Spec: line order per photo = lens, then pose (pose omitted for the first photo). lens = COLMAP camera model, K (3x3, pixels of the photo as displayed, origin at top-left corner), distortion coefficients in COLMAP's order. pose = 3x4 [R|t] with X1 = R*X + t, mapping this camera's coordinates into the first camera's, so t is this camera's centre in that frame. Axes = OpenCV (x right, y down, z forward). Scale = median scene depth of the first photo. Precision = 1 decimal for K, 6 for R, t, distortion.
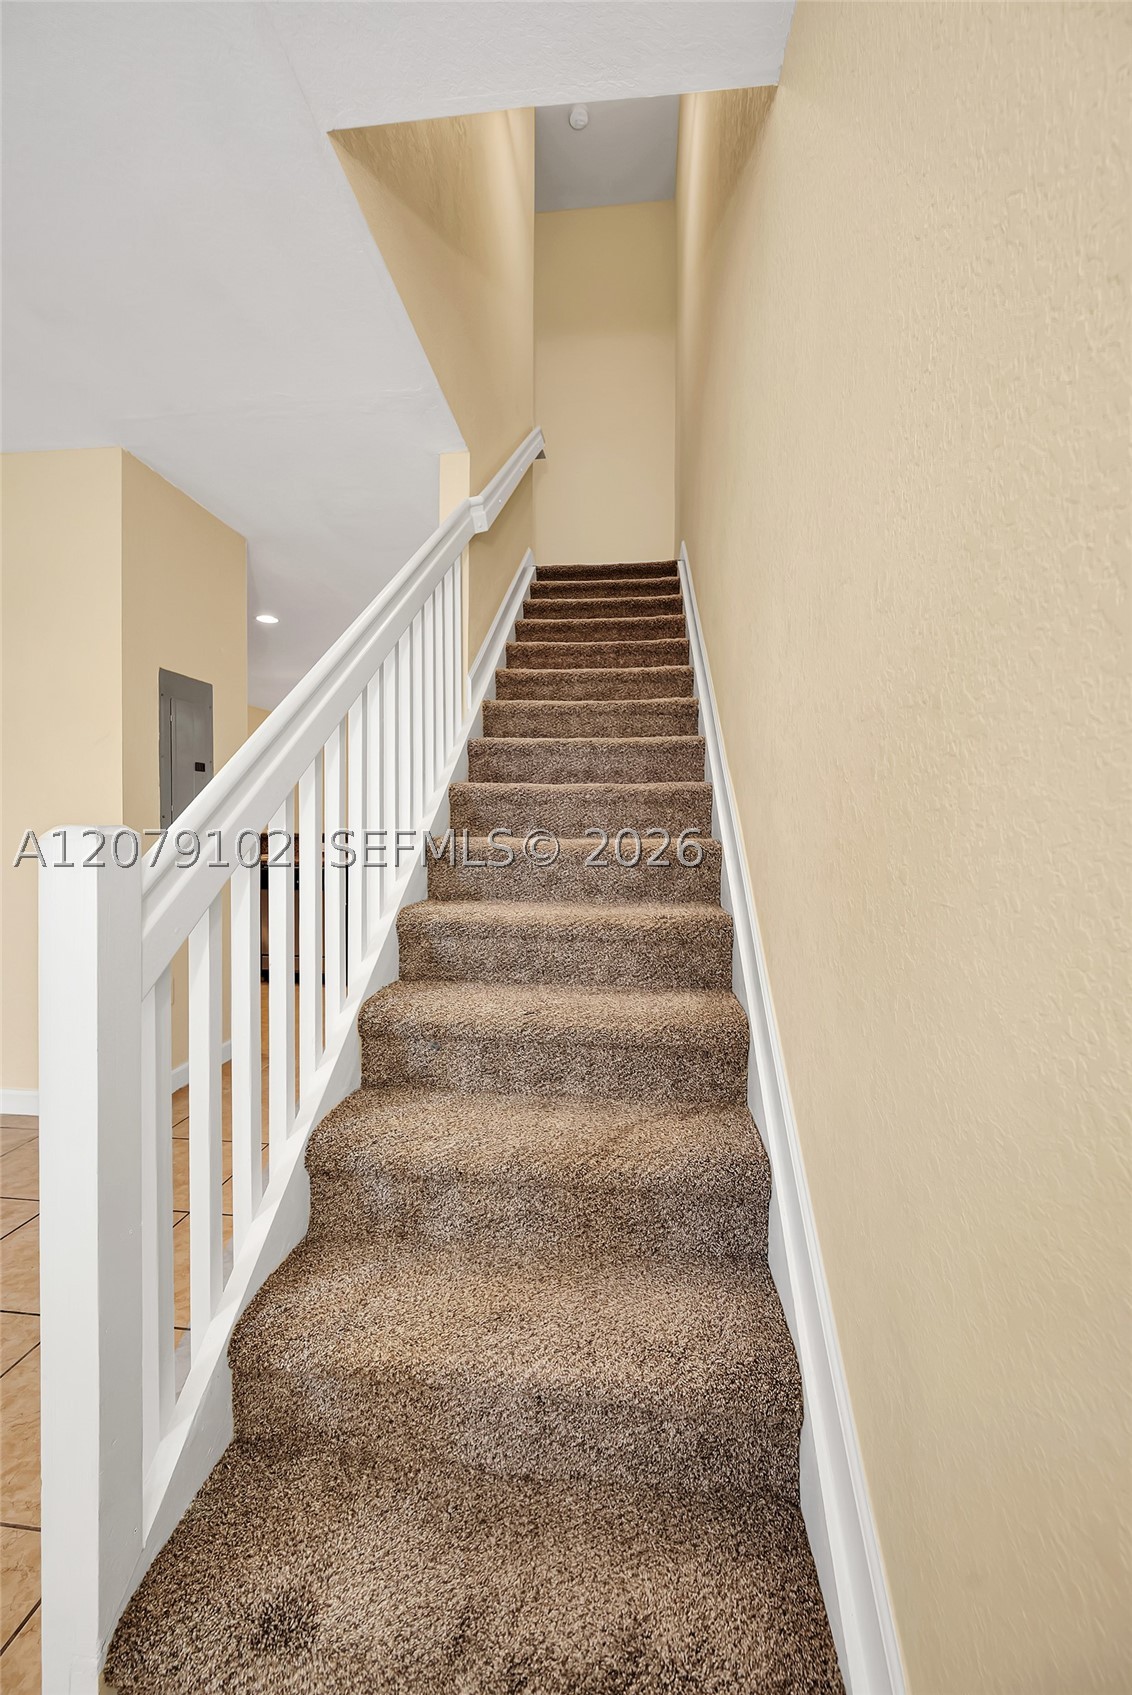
lens RADIAL K [[682.6, 0, 566.0], [0, 682.6, 847.5], [0, 0, 1]] dist [-0.003122, -0.000219]
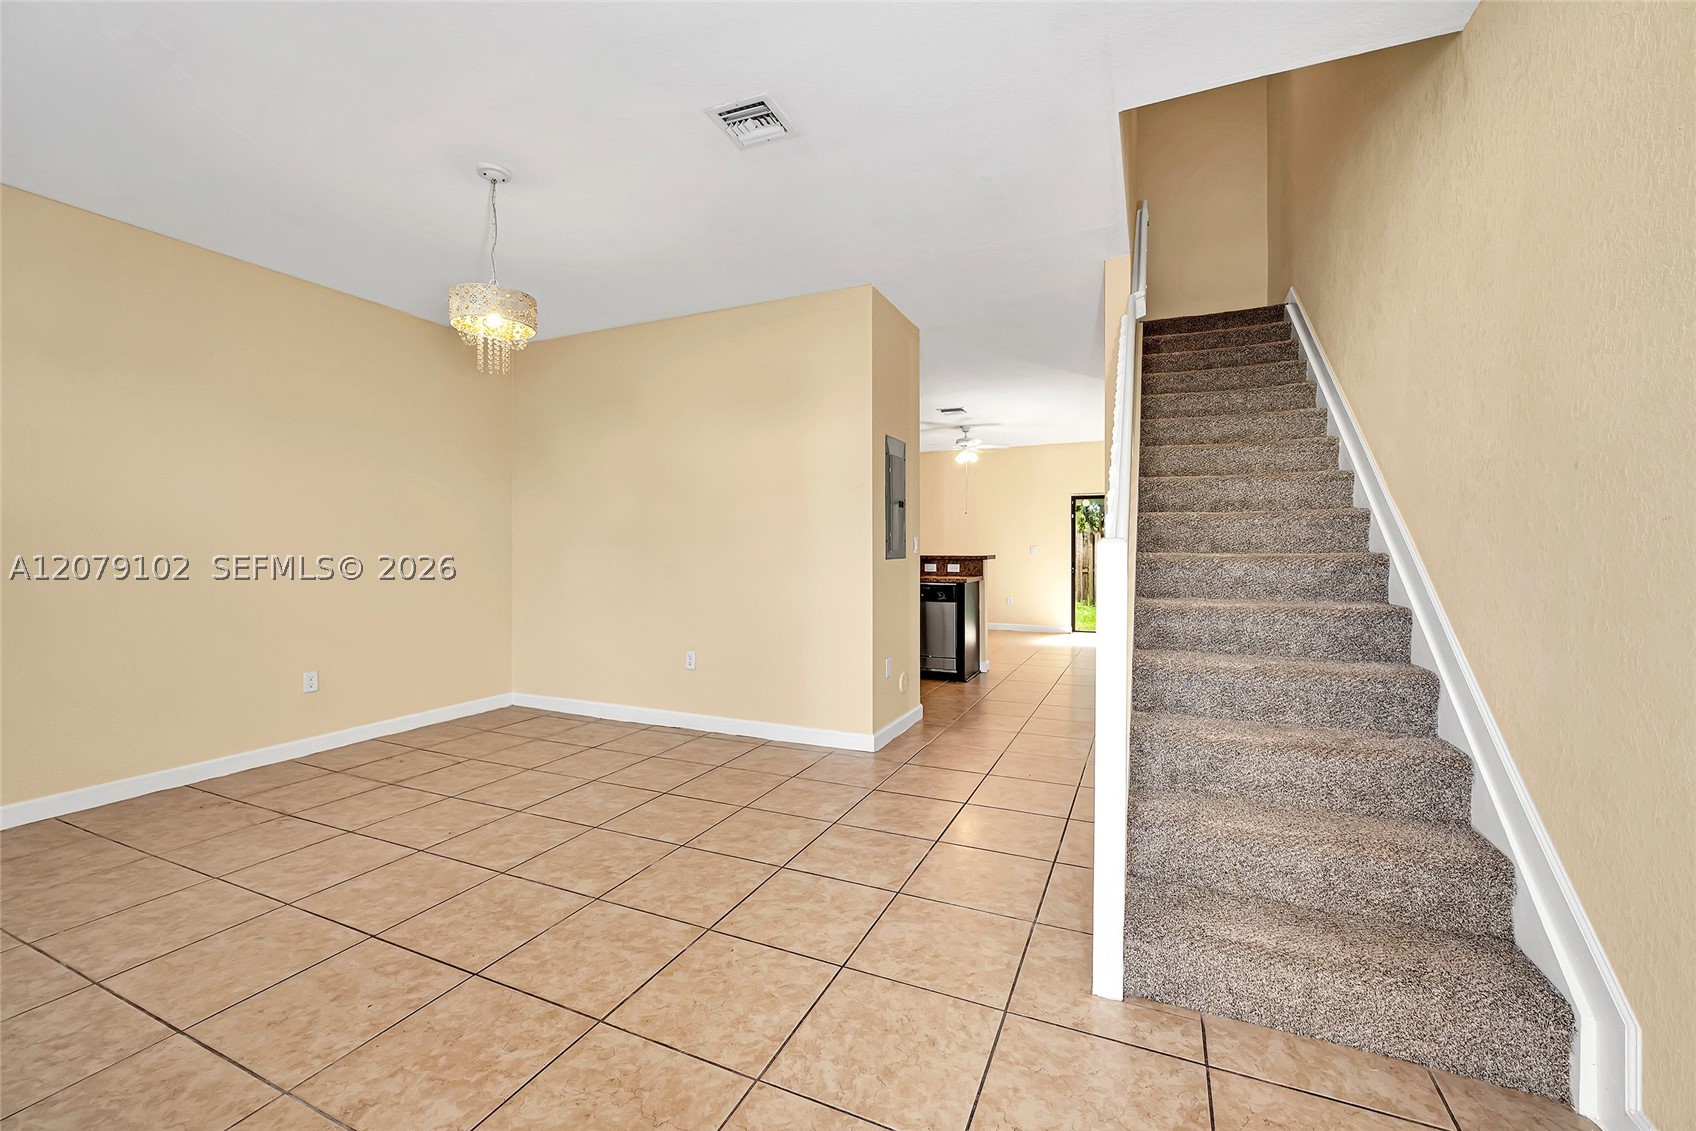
lens RADIAL K [[683.0, 0, 863.5], [0, 683.0, 561.7], [0, 0, 1]] dist [-0.003122, -0.000219]
pose [[0.952413, 0.000685, -0.304810, -0.408171], [-0.006760, 0.999799, -0.018876, 0.045460], [0.304736, 0.020038, 0.952226, -0.665026]]
